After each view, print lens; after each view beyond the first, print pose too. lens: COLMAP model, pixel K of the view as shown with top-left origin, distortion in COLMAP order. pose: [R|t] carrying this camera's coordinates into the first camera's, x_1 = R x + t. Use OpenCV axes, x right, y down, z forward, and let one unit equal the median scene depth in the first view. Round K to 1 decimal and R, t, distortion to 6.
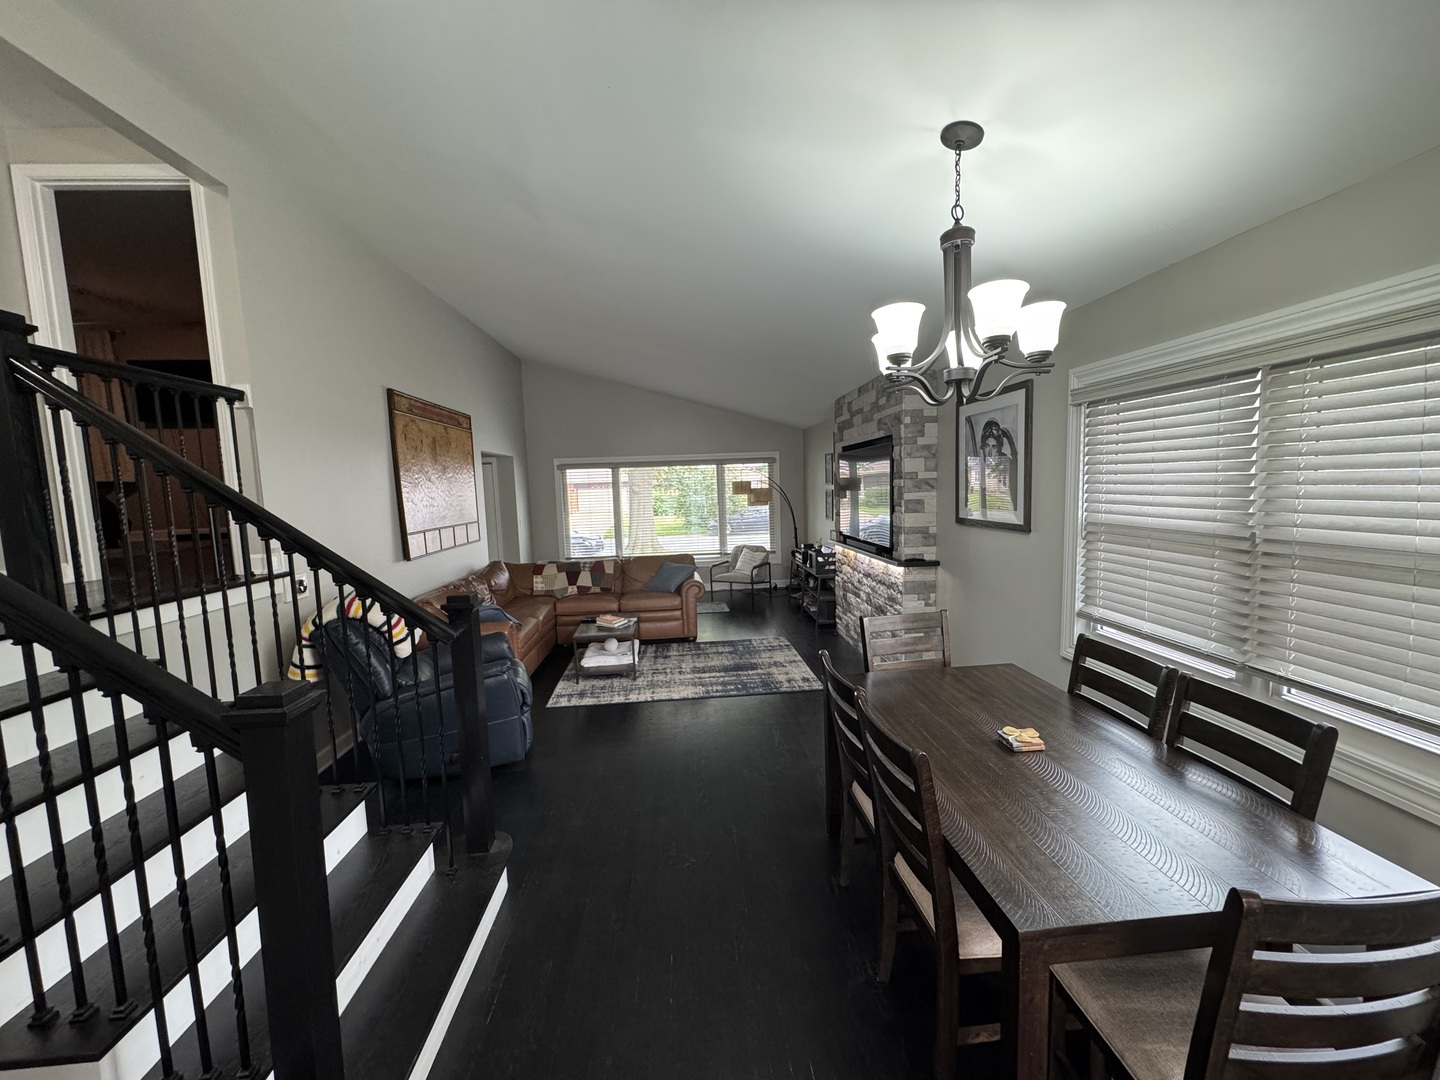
lens RADIAL K [[568.2, 0, 720.6], [0, 568.2, 539.6], [0, 0, 1]] dist [0.000764, 0.000008]
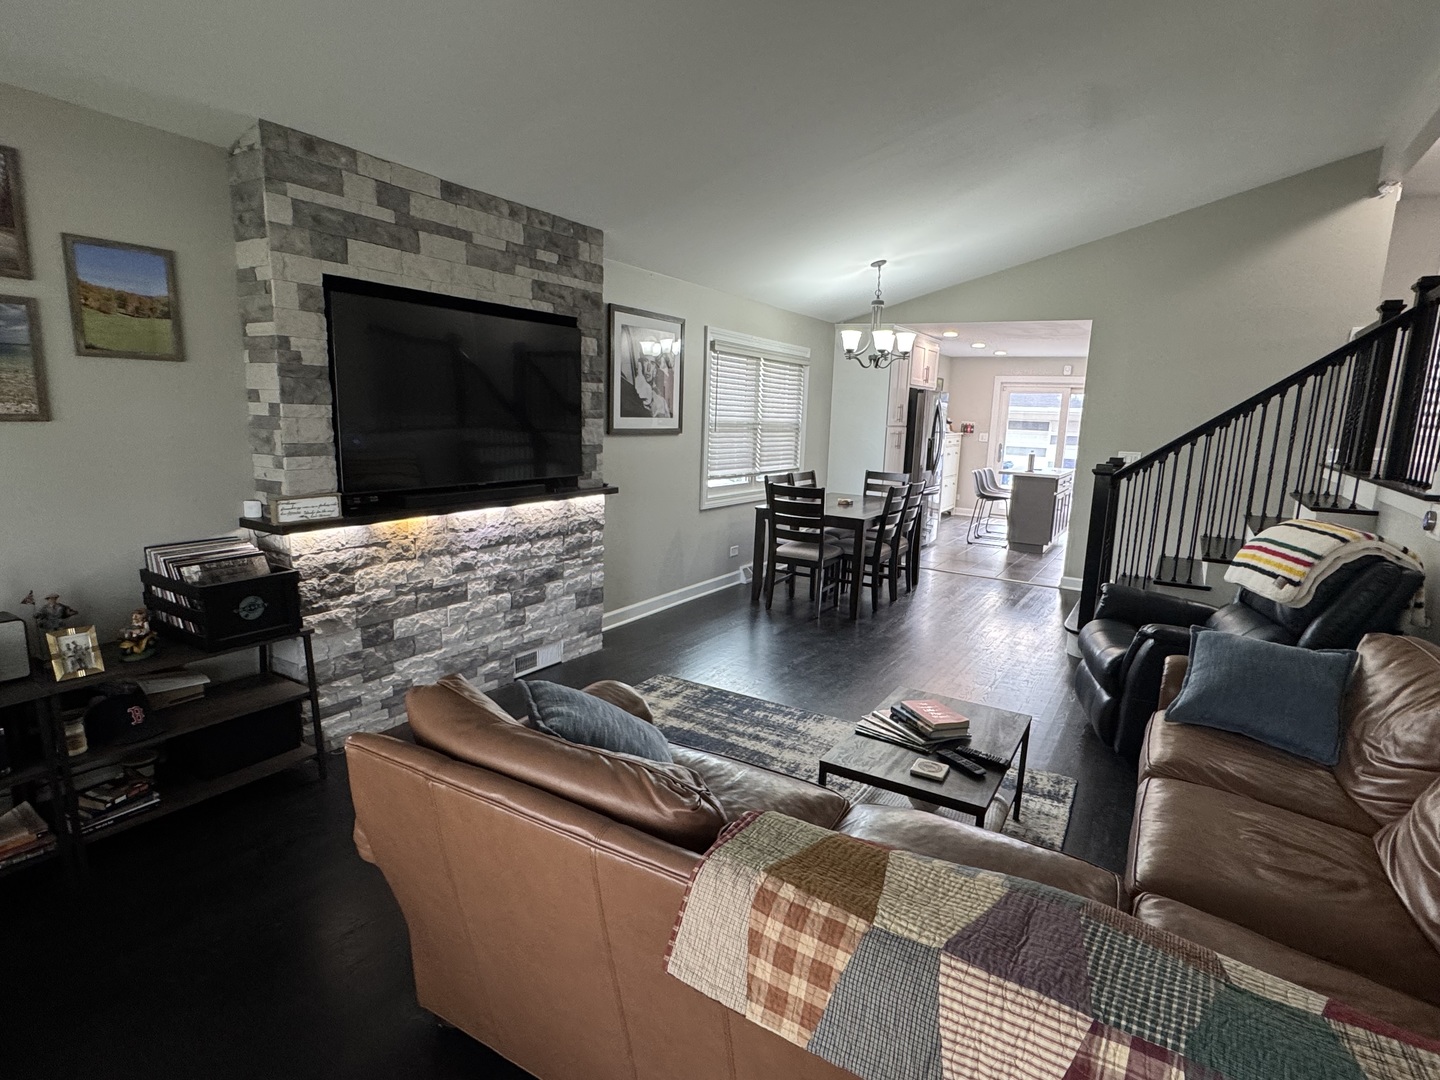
lens RADIAL K [[740.4, 0, 716.0], [0, 740.4, 542.0], [0, 0, 1]] dist [-0.003134, 0.000008]
pose [[-0.804527, -0.093159, 0.586564, -0.347506], [0.054381, 0.971918, 0.228951, -0.095130], [-0.591421, 0.216095, -0.776868, 1.405996]]
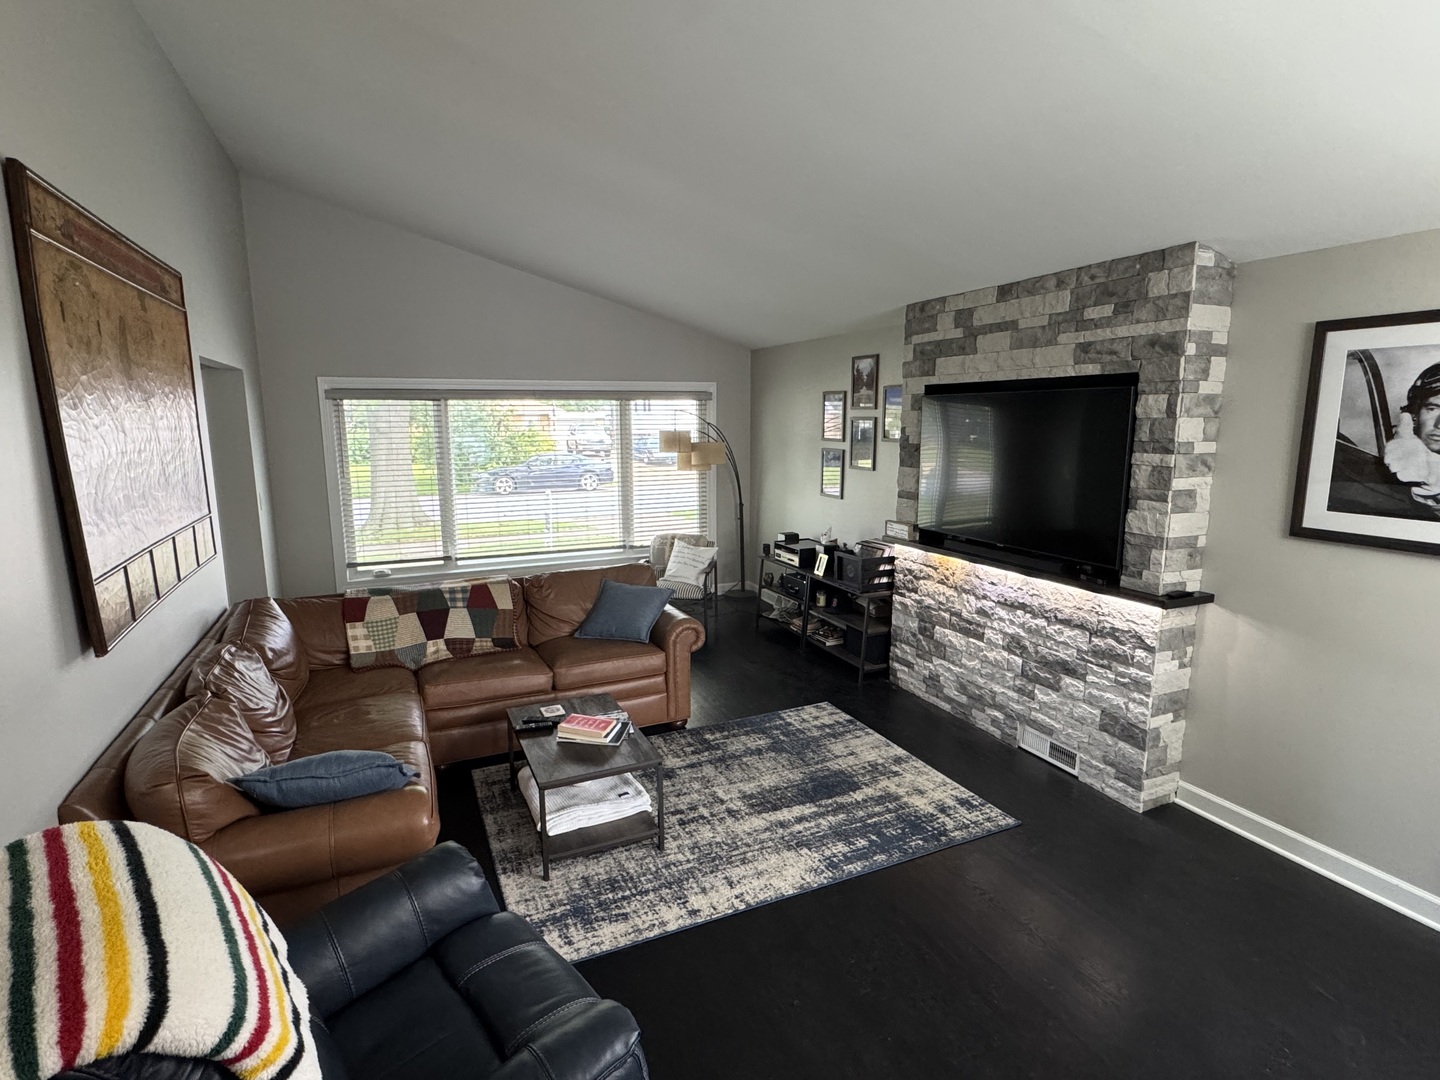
lens RADIAL K [[740.4, 0, 719.4], [0, 740.4, 541.4], [0, 0, 1]] dist [-0.003134, 0.000008]
pose [[0.941518, -0.026054, 0.335954, -0.285768], [0.004011, 0.997802, 0.066141, -0.056184], [-0.336939, -0.060925, 0.939553, 0.363254]]
